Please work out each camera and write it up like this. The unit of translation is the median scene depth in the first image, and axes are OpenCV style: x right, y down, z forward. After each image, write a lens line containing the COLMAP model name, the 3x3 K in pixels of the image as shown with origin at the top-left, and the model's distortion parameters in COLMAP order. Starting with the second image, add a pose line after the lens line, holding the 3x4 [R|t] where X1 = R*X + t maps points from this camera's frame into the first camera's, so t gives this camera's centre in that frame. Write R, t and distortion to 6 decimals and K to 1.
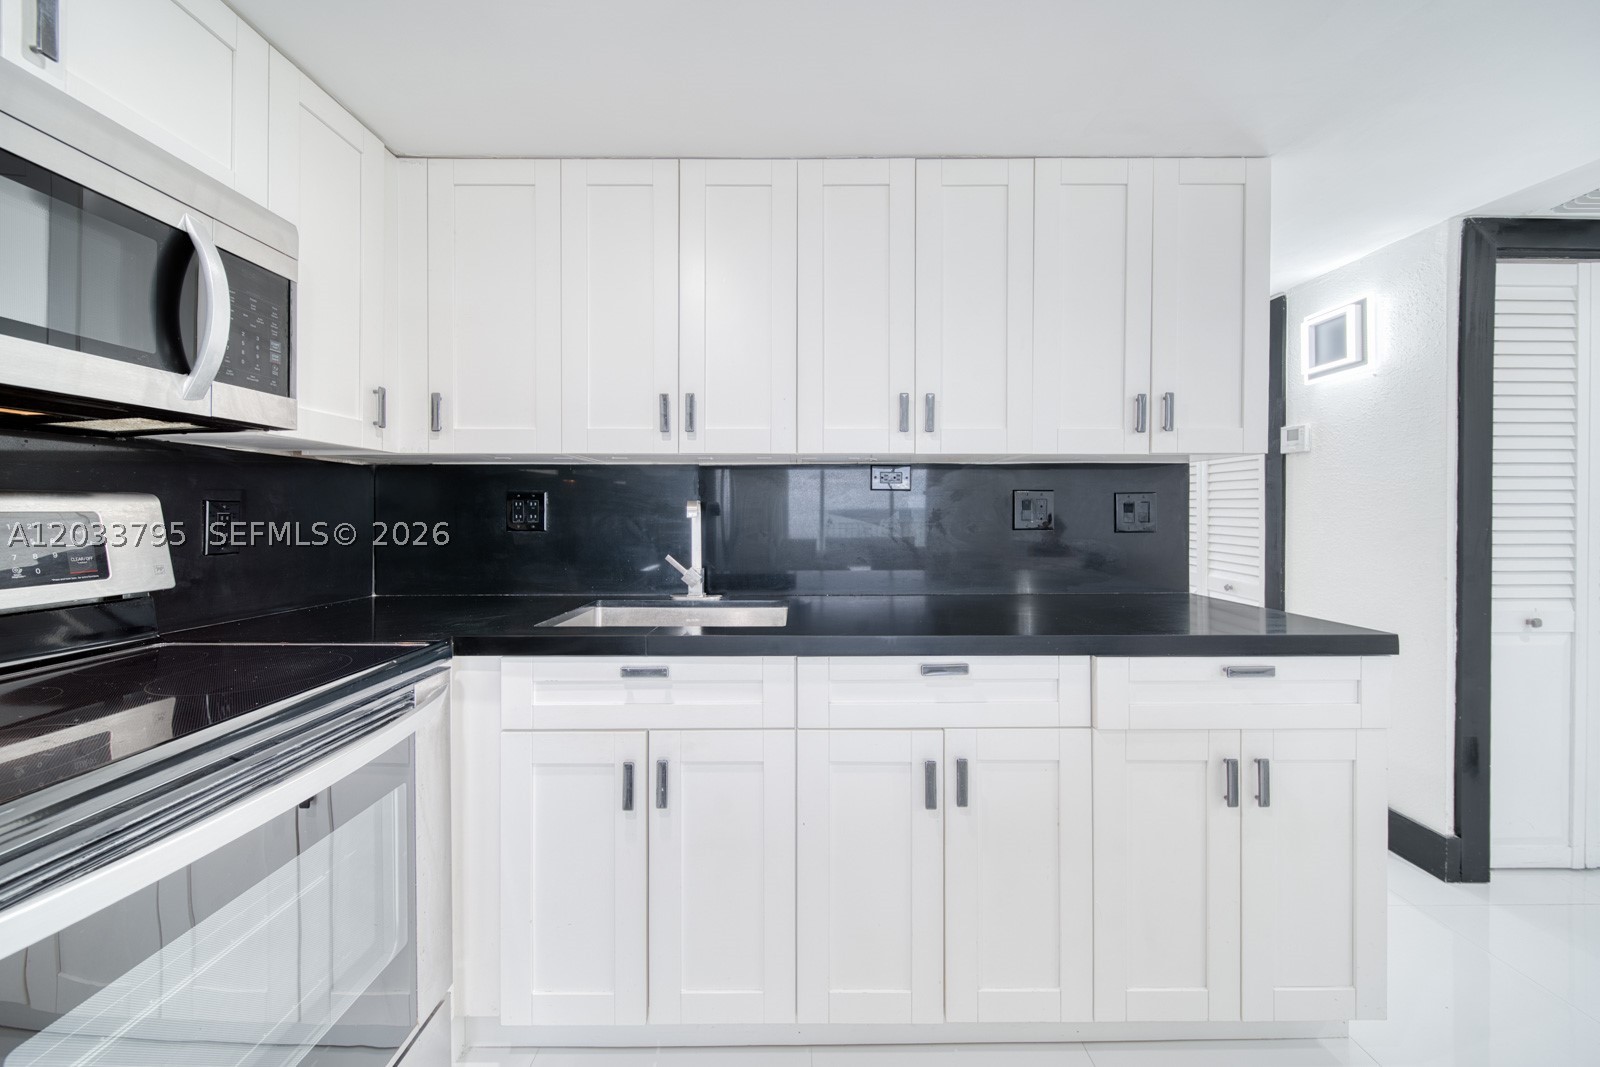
lens RADIAL K [[579.9, 0, 803.2], [0, 579.9, 520.9], [0, 0, 1]] dist [-0.012165, 0.000091]
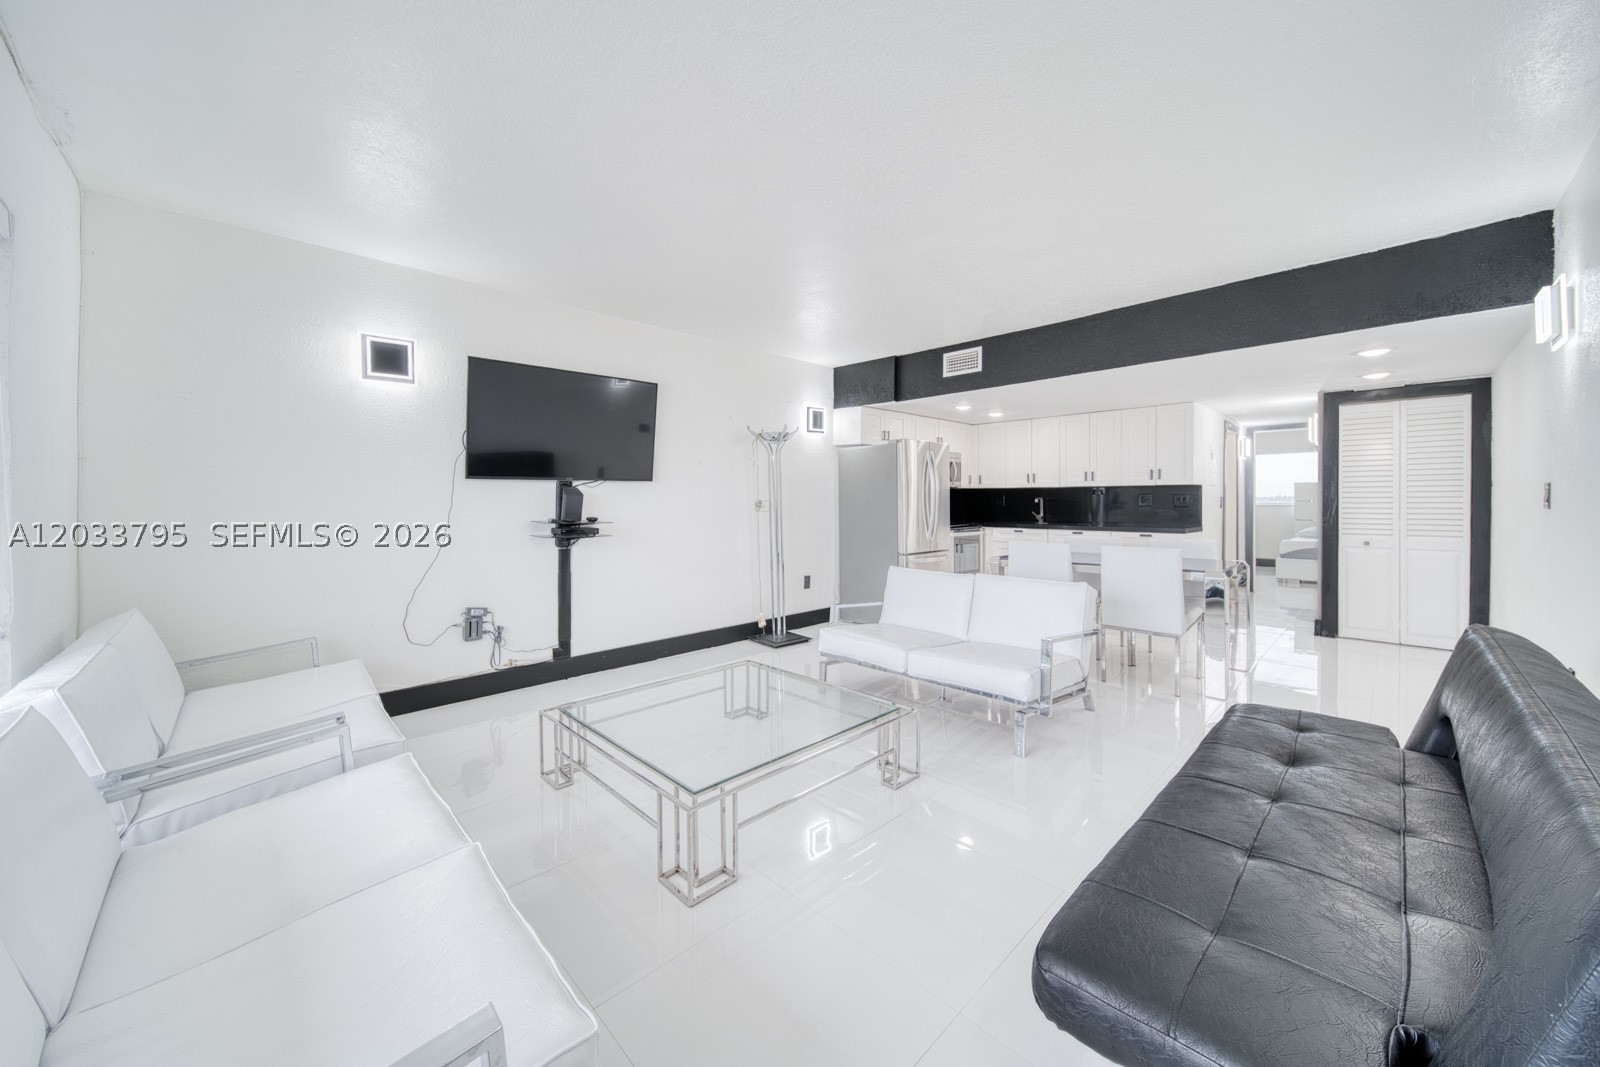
lens RADIAL K [[579.9, 0, 797.5], [0, 579.9, 503.7], [0, 0, 1]] dist [-0.012165, 0.000091]
pose [[0.685868, 0.002067, -0.727723, 2.012550], [-0.006569, 0.999973, -0.003352, 0.038151], [0.727696, 0.007079, 0.685863, -3.760717]]
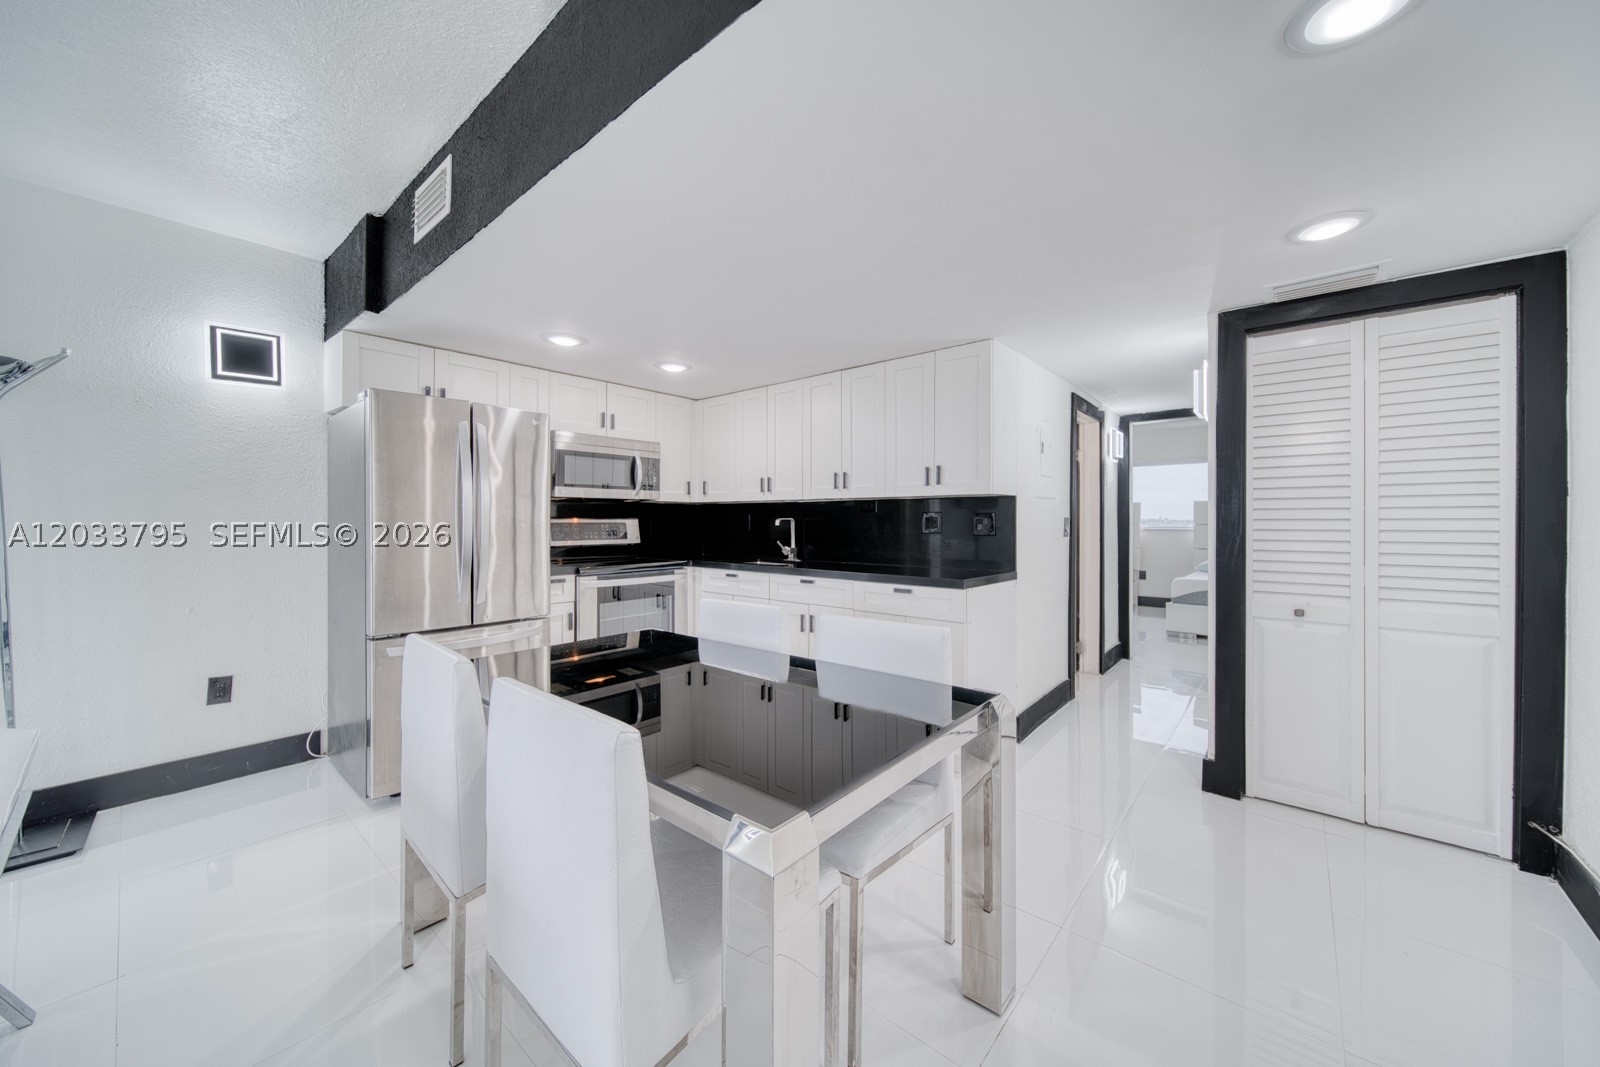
lens RADIAL K [[579.9, 0, 804.9], [0, 579.9, 520.4], [0, 0, 1]] dist [-0.012165, 0.000091]
pose [[0.762009, 0.001804, -0.647564, 1.827764], [-0.011744, 0.999870, -0.011034, 0.001030], [0.647460, 0.016013, 0.761931, -0.991952]]
